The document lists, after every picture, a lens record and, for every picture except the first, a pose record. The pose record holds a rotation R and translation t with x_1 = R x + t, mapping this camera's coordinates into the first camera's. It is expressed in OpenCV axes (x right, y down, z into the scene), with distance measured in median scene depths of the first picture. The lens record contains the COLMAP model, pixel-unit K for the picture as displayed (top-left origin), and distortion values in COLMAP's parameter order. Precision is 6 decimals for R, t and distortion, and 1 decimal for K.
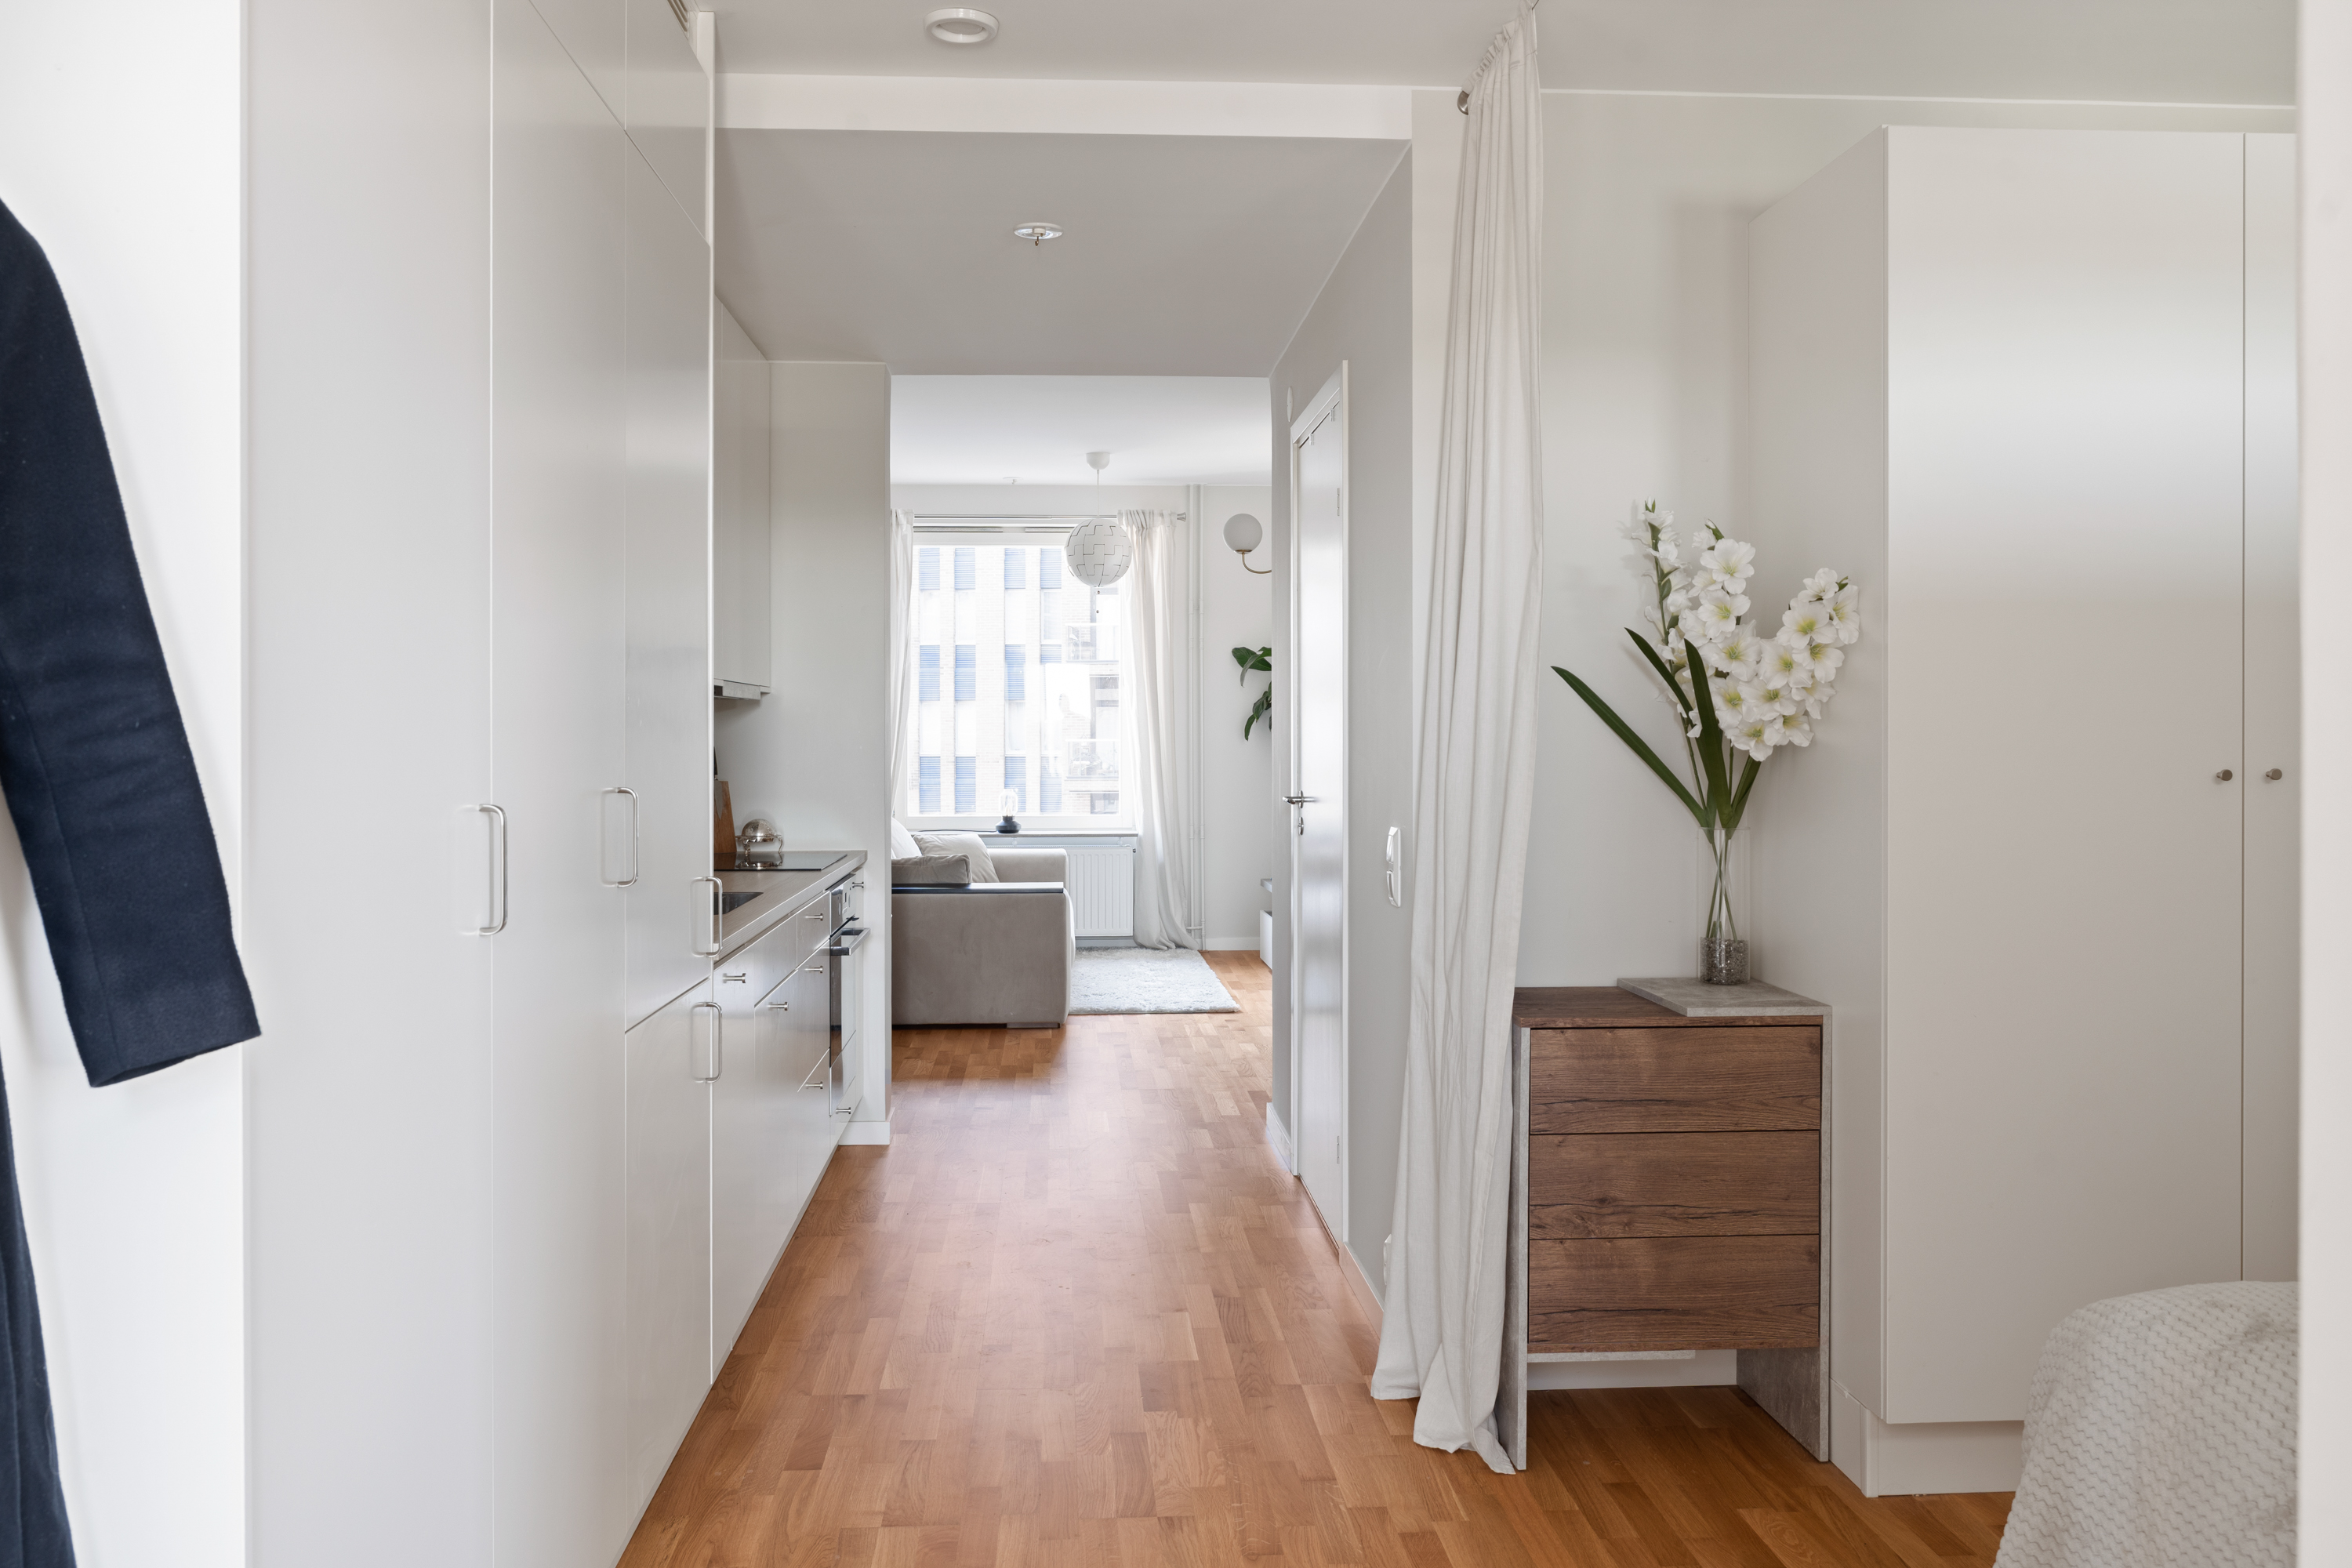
lens RADIAL K [[1846.6, 0, 1166.9], [0, 1846.6, 733.4], [0, 0, 1]] dist [-0.005759, -0.001126]
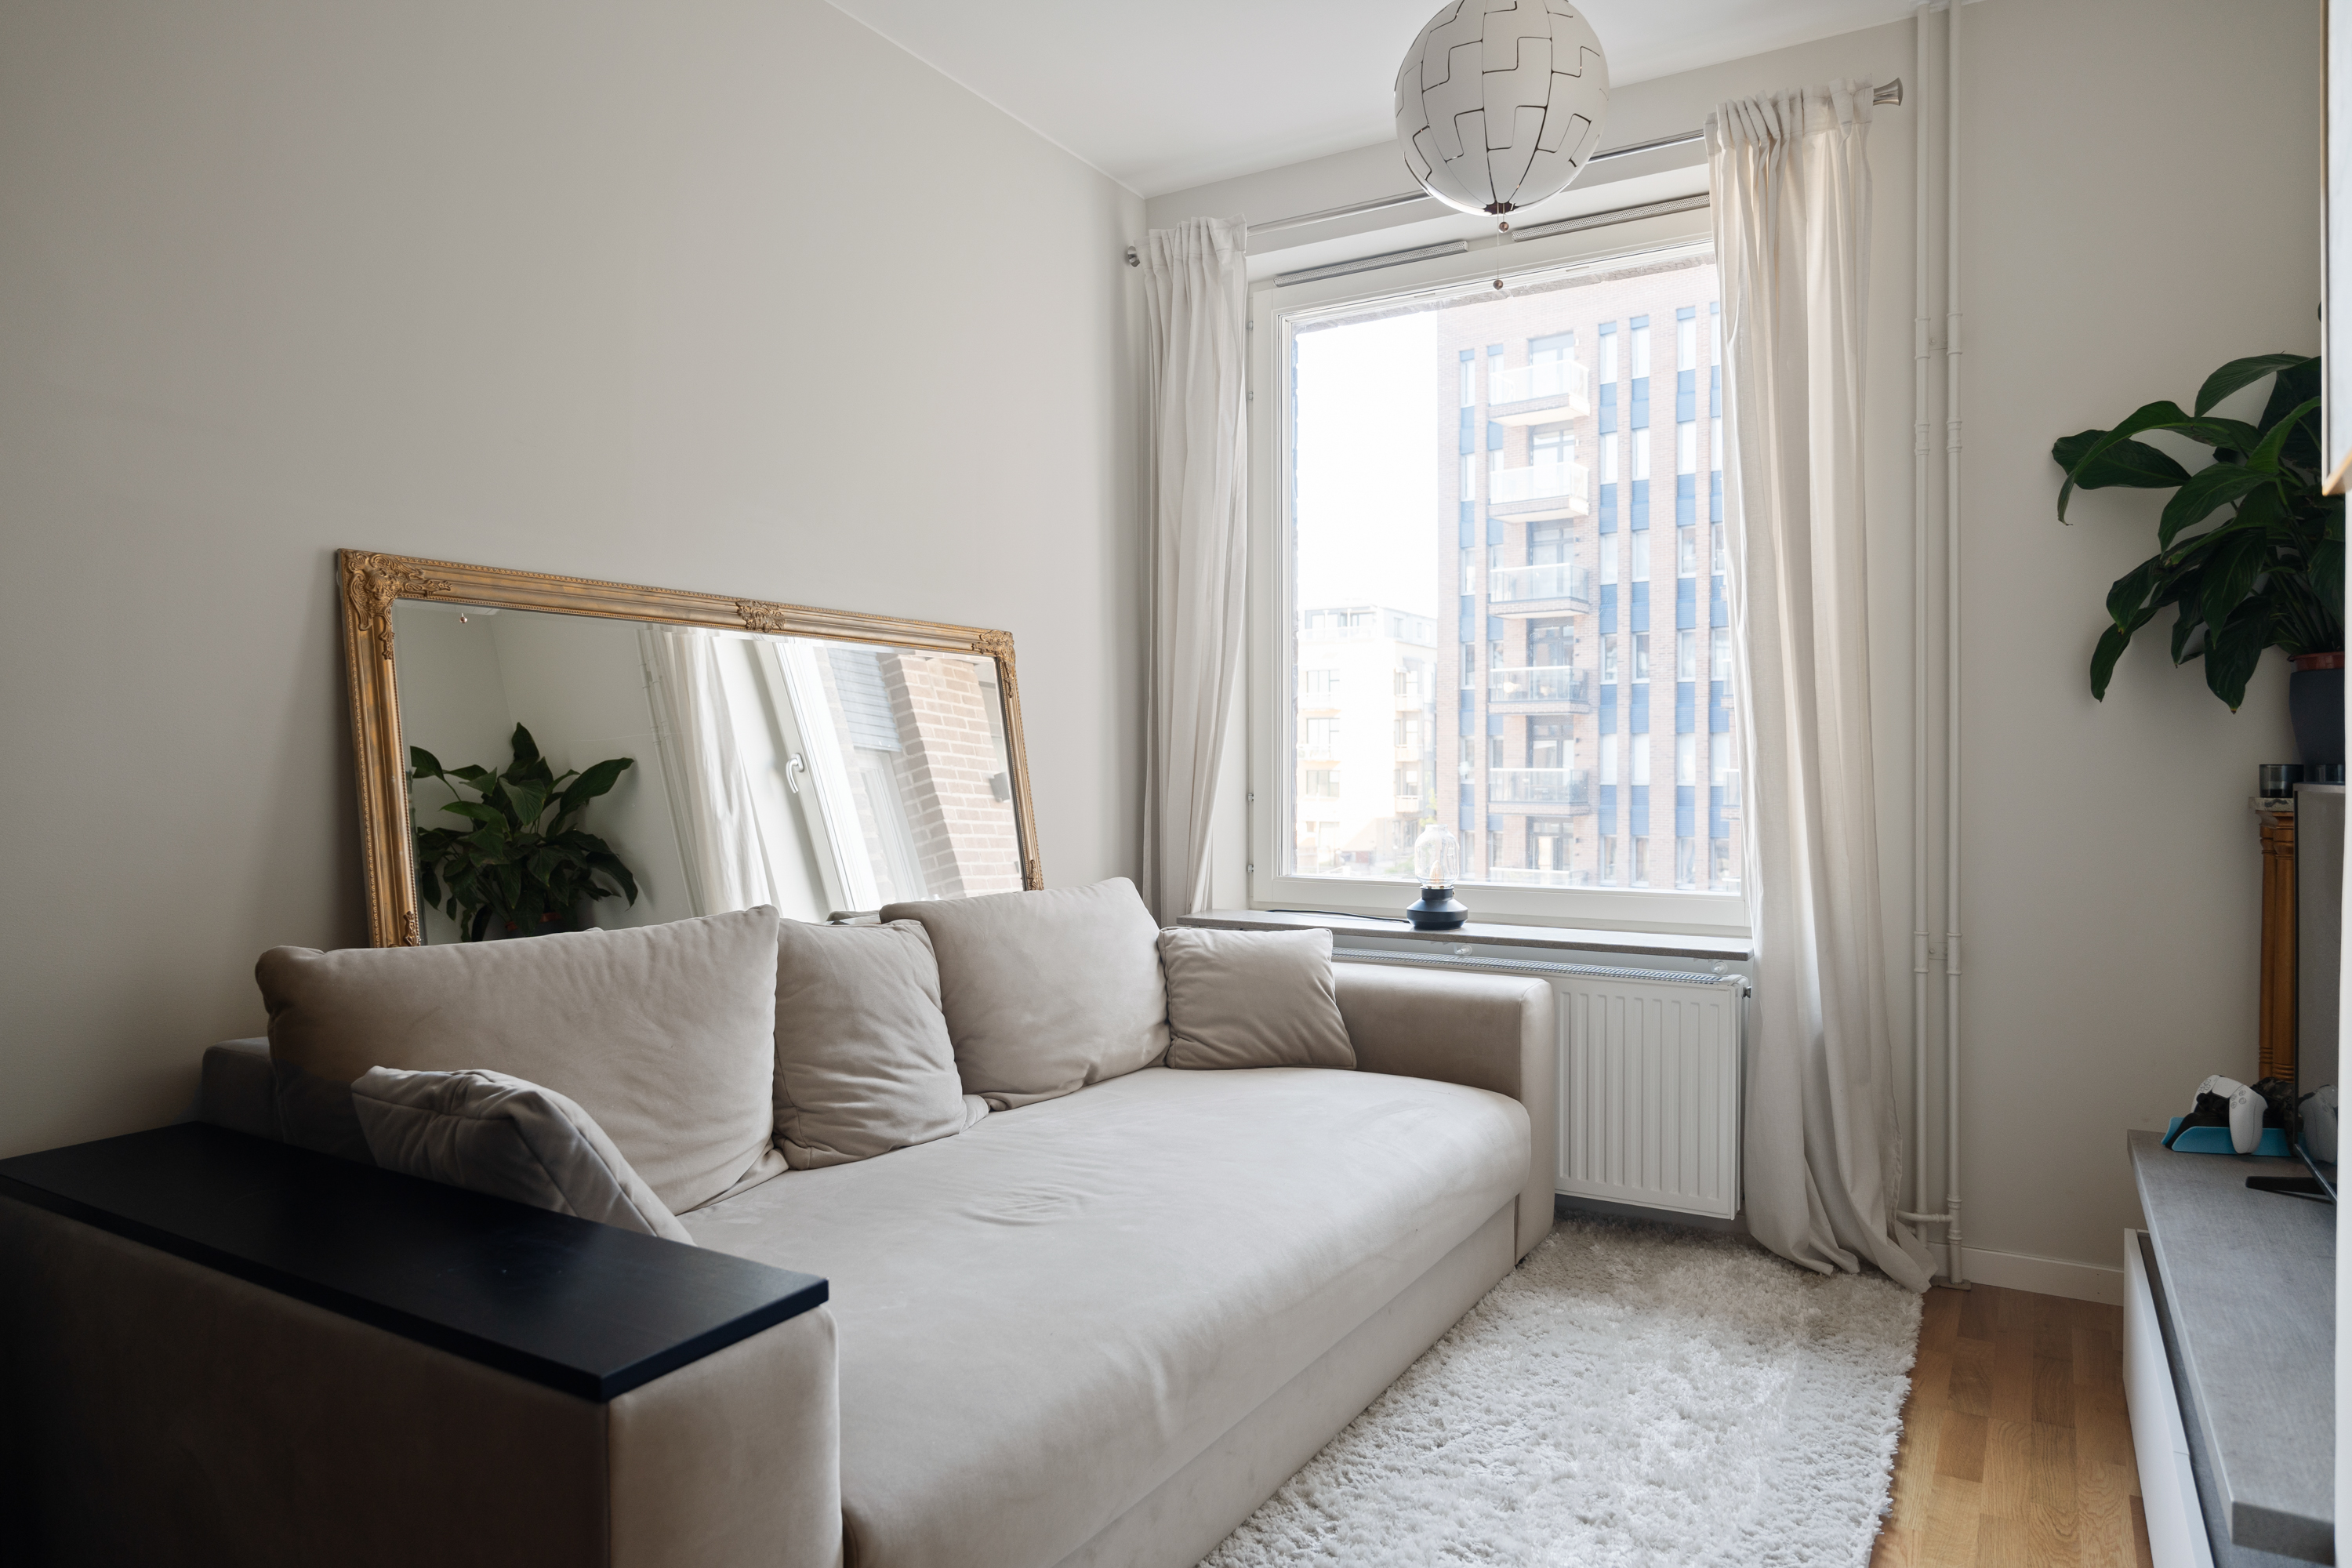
lens RADIAL K [[1460.1, 0, 1173.5], [0, 1460.1, 773.7], [0, 0, 1]] dist [-0.005677, -0.000538]
pose [[0.826573, 0.005483, -0.562803, 0.055892], [-0.003447, 0.999983, 0.004681, 0.017333], [0.562819, -0.001929, 0.826578, 0.701924]]
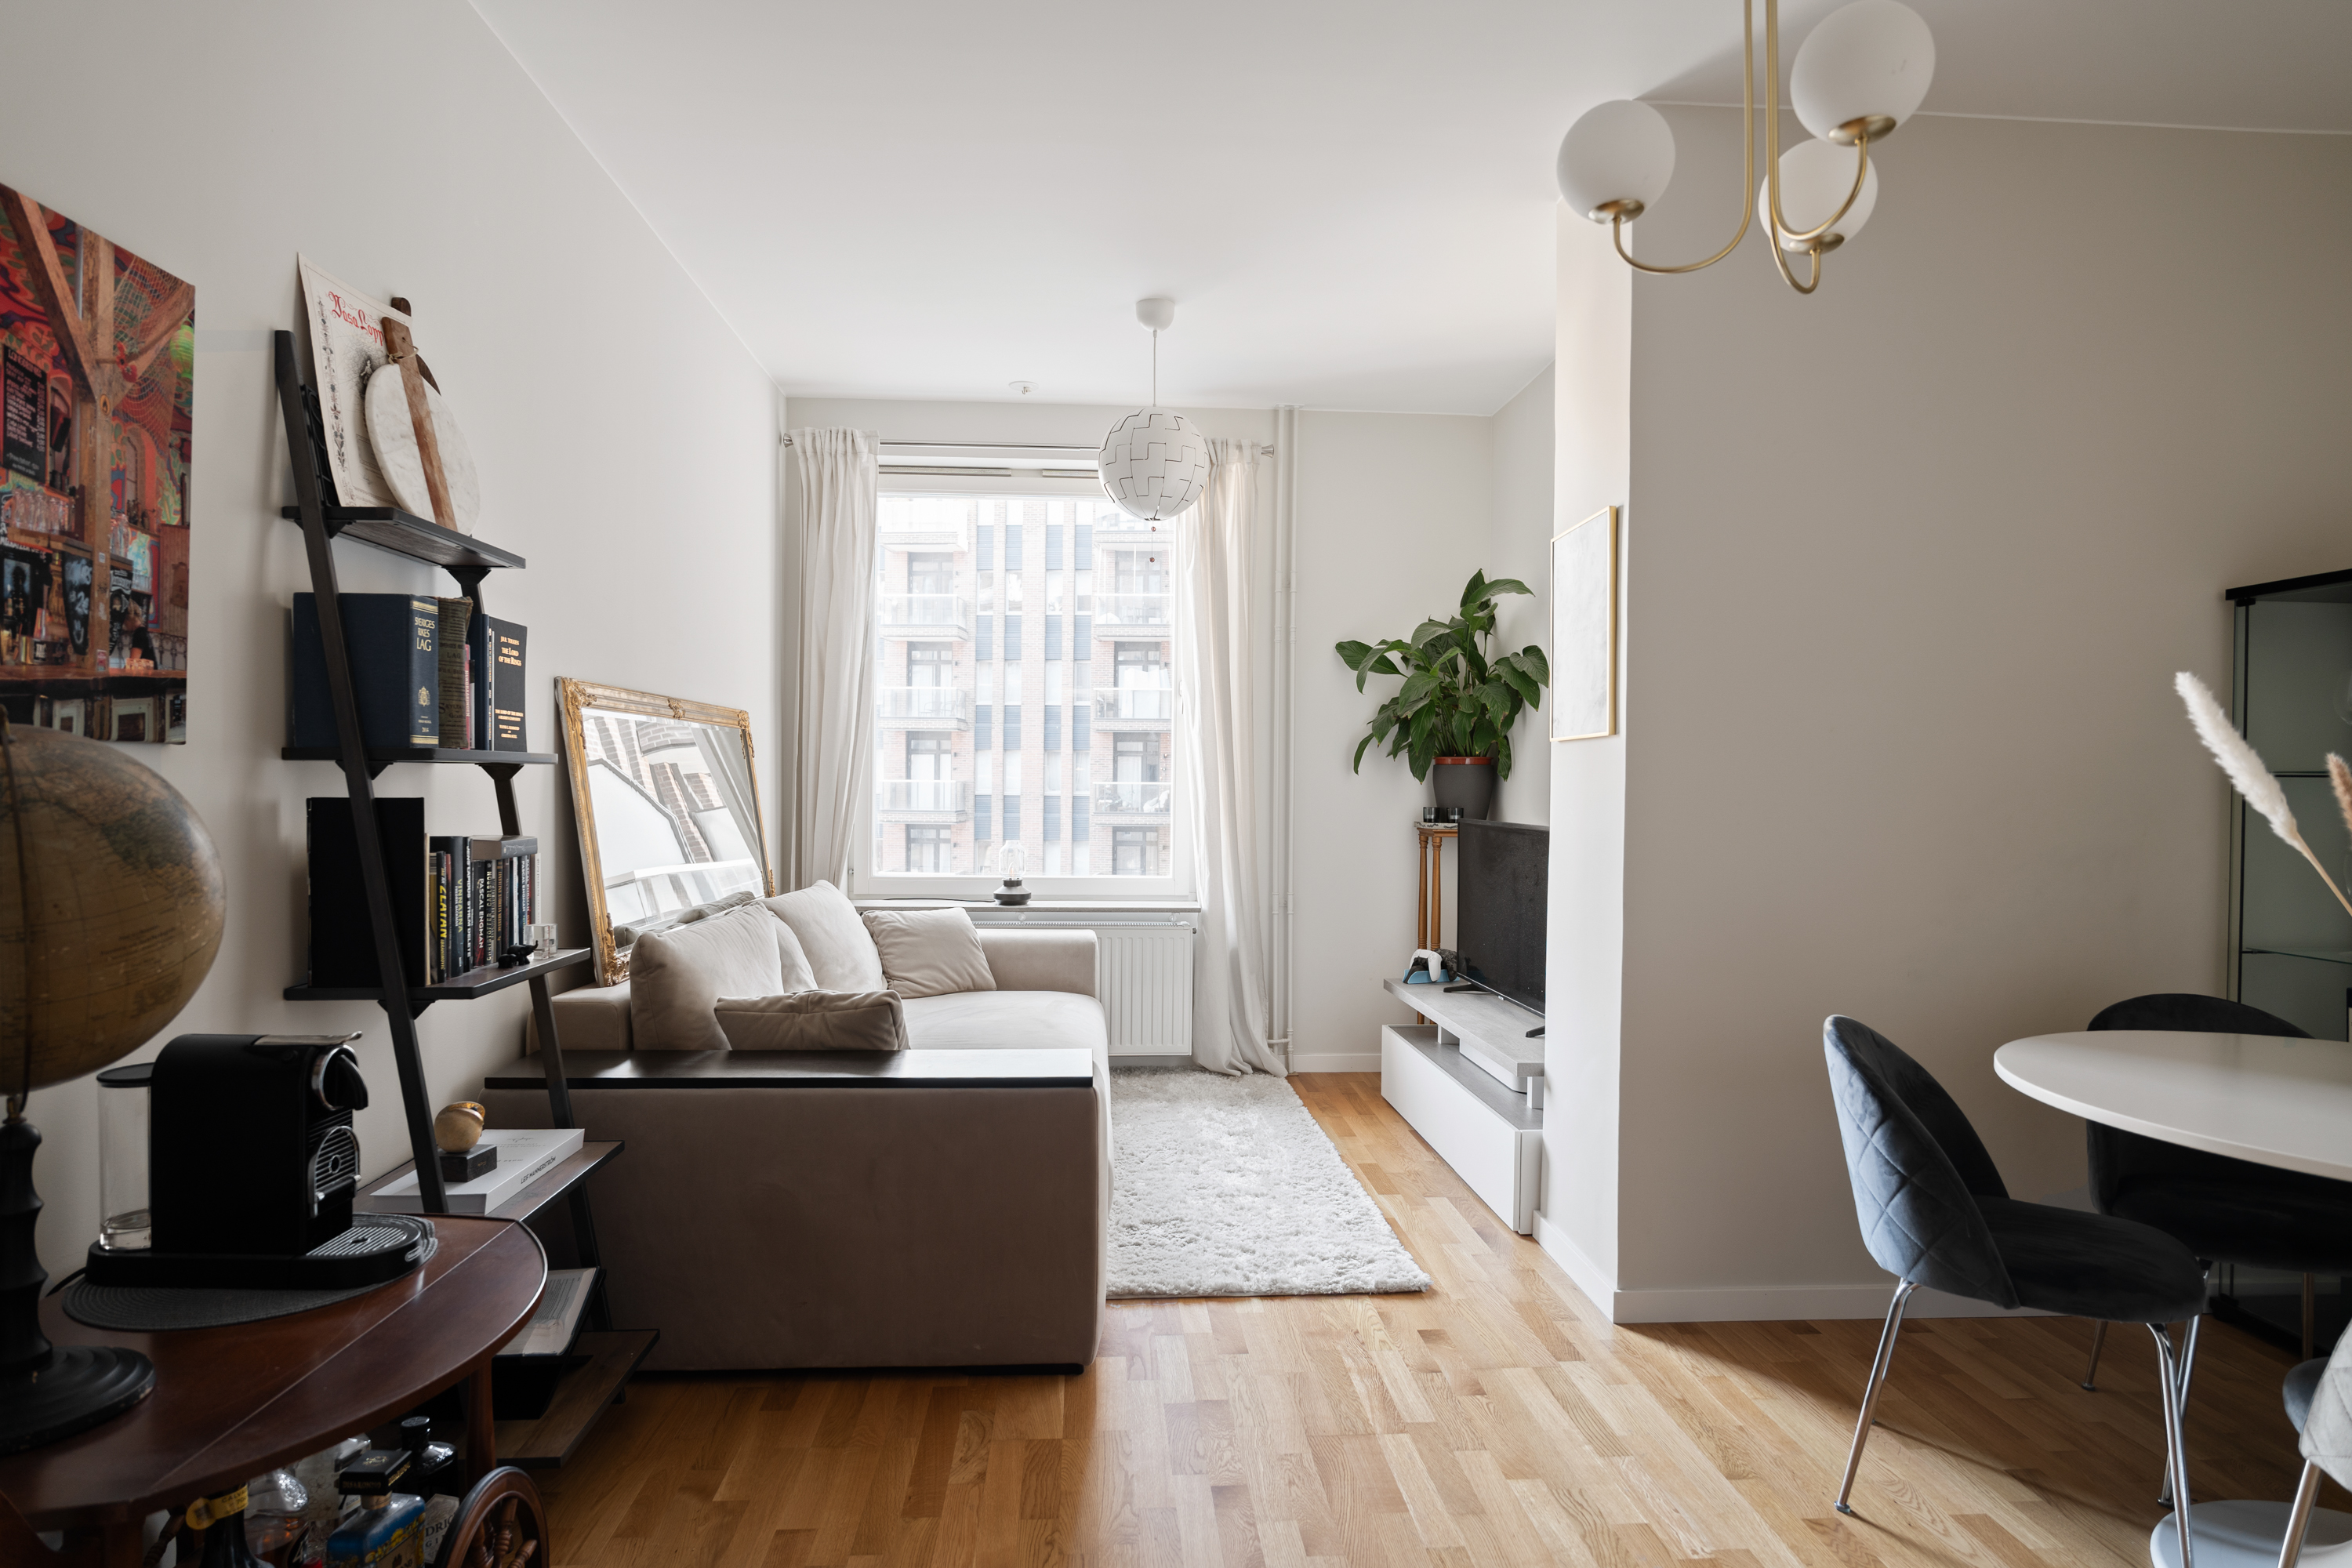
lens RADIAL K [[1334.4, 0, 1178.2], [0, 1334.4, 791.7], [0, 0, 1]] dist [-0.013096, 0.002366]
pose [[0.999876, 0.012223, 0.009905, -0.029838], [-0.012304, 0.999890, 0.008228, 0.007375], [-0.009803, -0.008349, 0.999917, 0.512935]]
